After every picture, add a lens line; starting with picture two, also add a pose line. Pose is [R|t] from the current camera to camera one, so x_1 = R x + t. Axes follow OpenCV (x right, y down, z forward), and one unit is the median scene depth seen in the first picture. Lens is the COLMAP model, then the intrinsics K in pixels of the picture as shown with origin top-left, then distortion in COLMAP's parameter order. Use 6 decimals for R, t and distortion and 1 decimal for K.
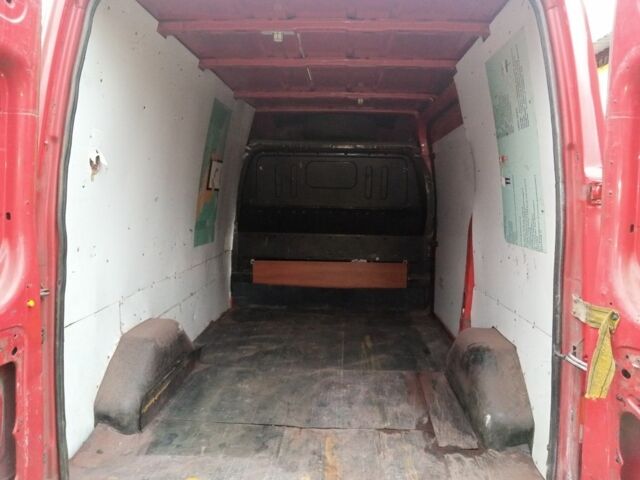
lens RADIAL K [[522.7, 0, 318.0], [0, 522.7, 237.3], [0, 0, 1]] dist [0.106281, -0.149395]
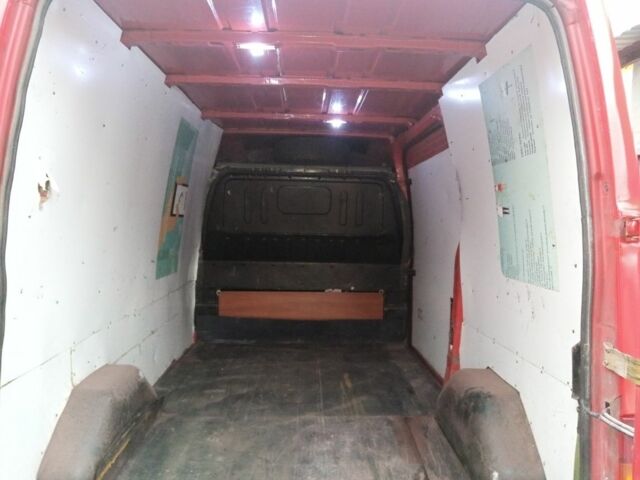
lens RADIAL K [[522.7, 0, 318.0], [0, 522.7, 237.3], [0, 0, 1]] dist [0.106281, -0.149395]
pose [[0.996864, -0.000238, 0.079134, -0.040086], [0.003581, 0.999107, -0.042104, -0.020240], [-0.079053, 0.042256, 0.995974, 0.094891]]
